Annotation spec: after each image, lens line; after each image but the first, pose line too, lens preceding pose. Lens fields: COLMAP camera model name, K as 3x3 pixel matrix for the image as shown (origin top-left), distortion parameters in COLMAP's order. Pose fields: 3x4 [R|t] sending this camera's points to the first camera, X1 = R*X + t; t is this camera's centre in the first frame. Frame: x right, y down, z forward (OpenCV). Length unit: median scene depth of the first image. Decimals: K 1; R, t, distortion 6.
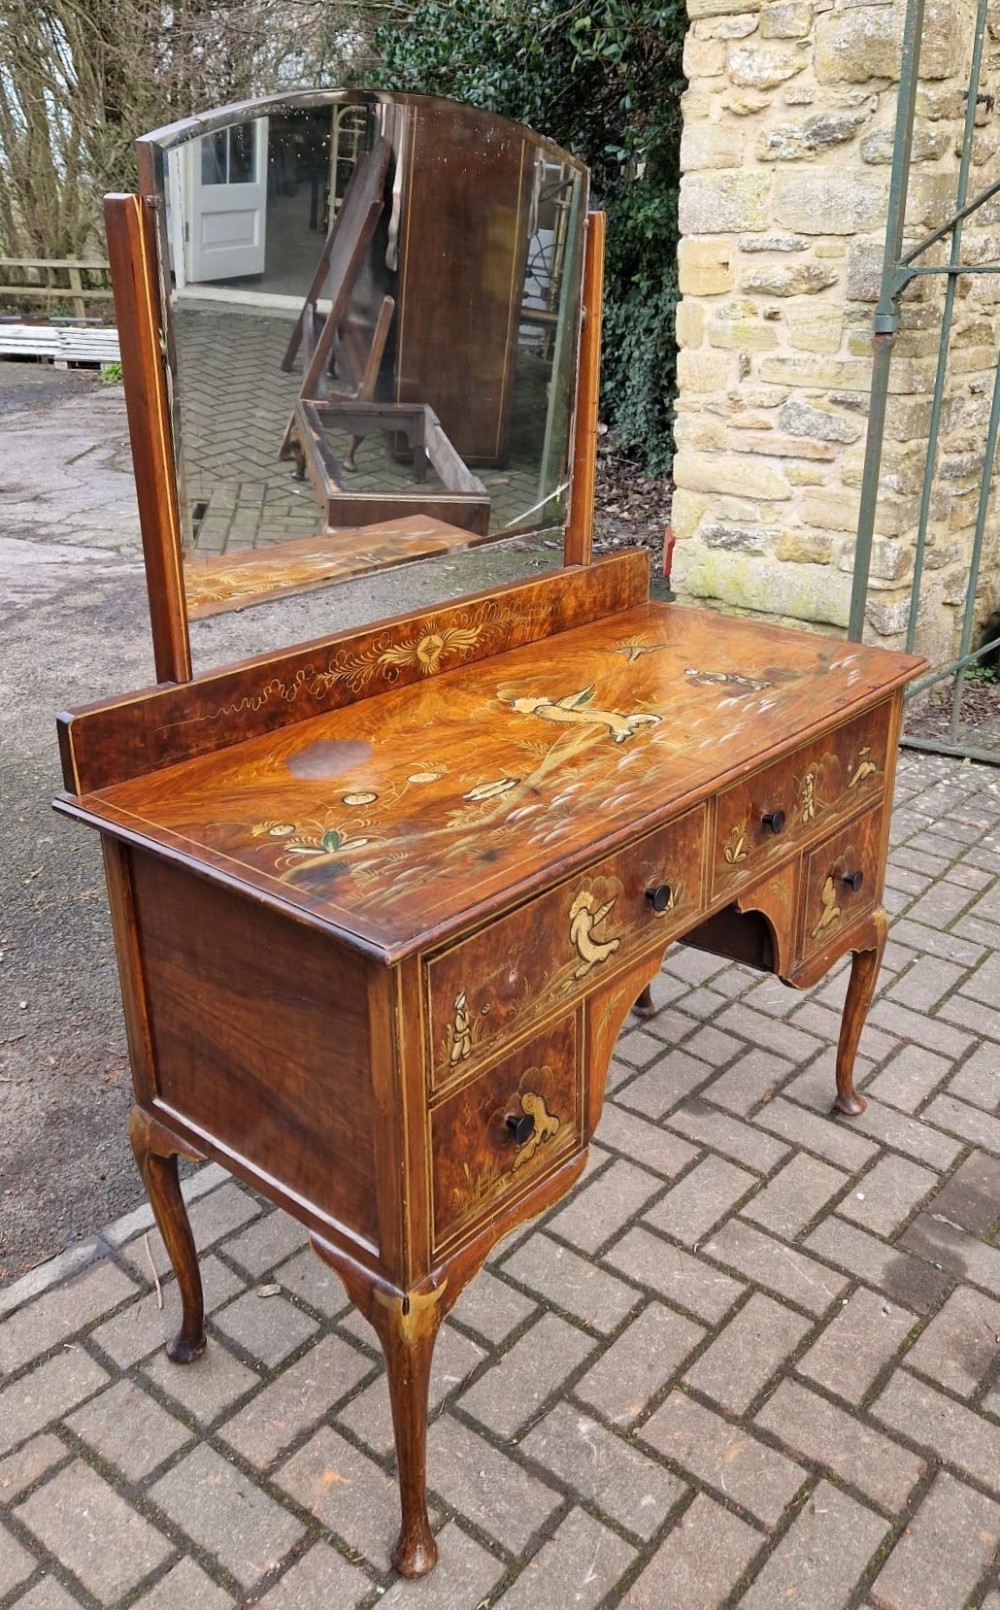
lens RADIAL K [[1307.5, 0, 561.8], [0, 1307.5, 719.2], [0, 0, 1]] dist [0.056607, -0.038183]
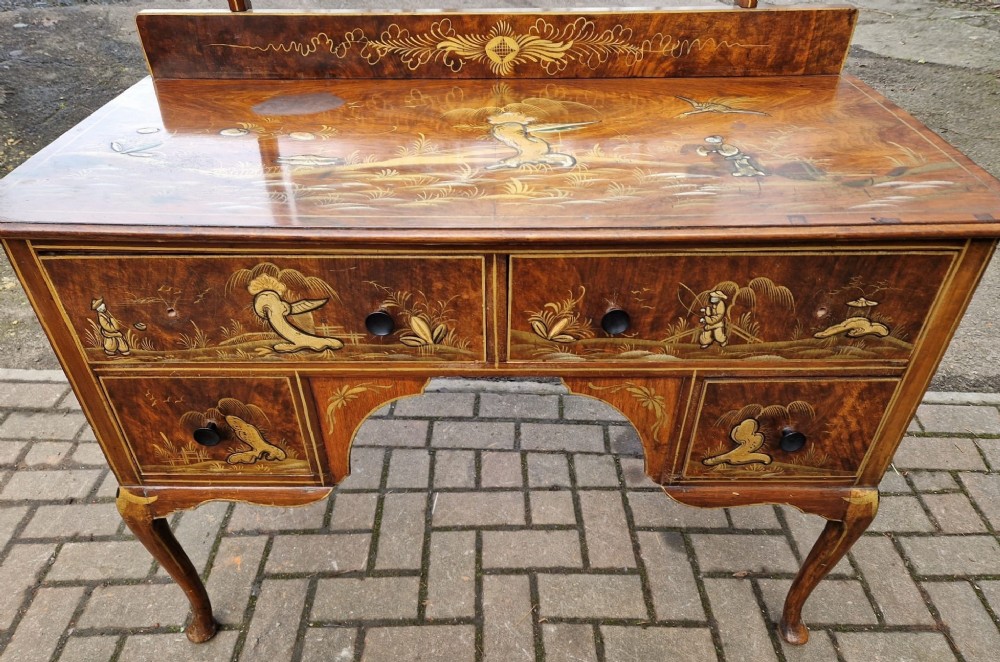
lens RADIAL K [[685.9, 0, 490.6], [0, 685.9, 375.2], [0, 0, 1]] dist [0.066735, -0.056683]
pose [[0.625250, 0.474575, -0.619549, 0.384769], [-0.262201, 0.875457, 0.405986, -0.049699], [0.735060, -0.091396, 0.671814, 0.589205]]
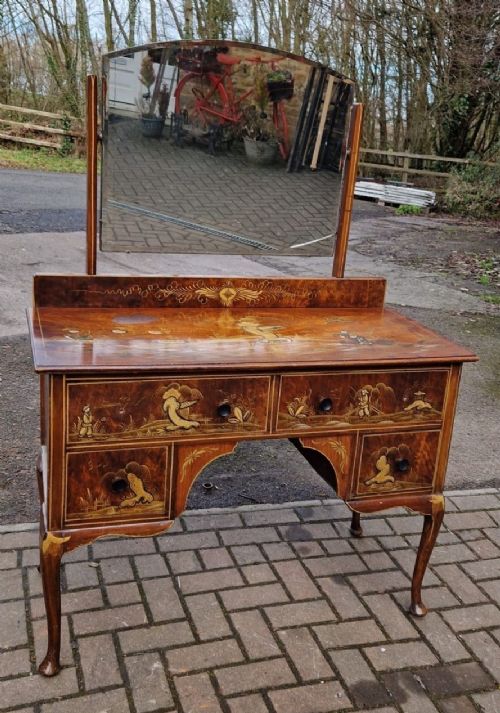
lens RADIAL K [[754.6, 0, 270.8], [0, 754.6, 330.1], [0, 0, 1]] dist [0.044518, 0.000000]
pose [[0.846894, 0.198817, -0.493197, 0.581138], [-0.255018, 0.965714, -0.048605, 0.044706], [0.466623, 0.166937, 0.868559, -0.019098]]
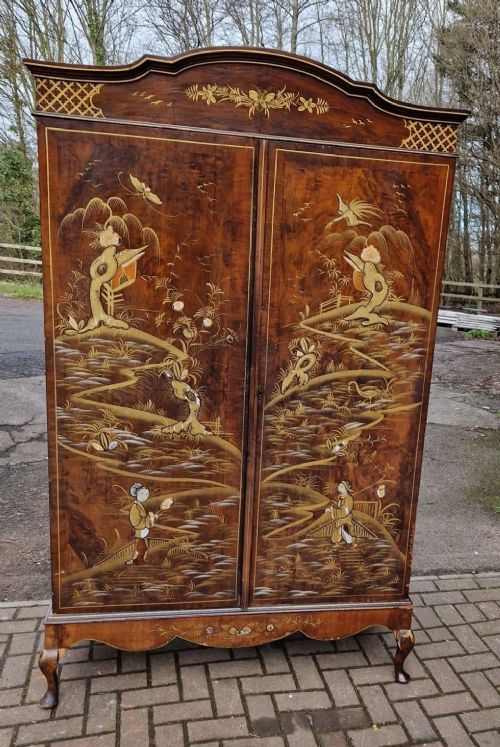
lens RADIAL K [[690.9, 0, 318.6], [0, 690.9, 353.3], [0, 0, 1]] dist [0.053508, -0.028411]
pose [[0.800048, 0.113141, -0.589171, 1.030834], [-0.246056, 0.957540, -0.150243, -0.042217], [0.547156, 0.265171, 0.793917, -0.103753]]
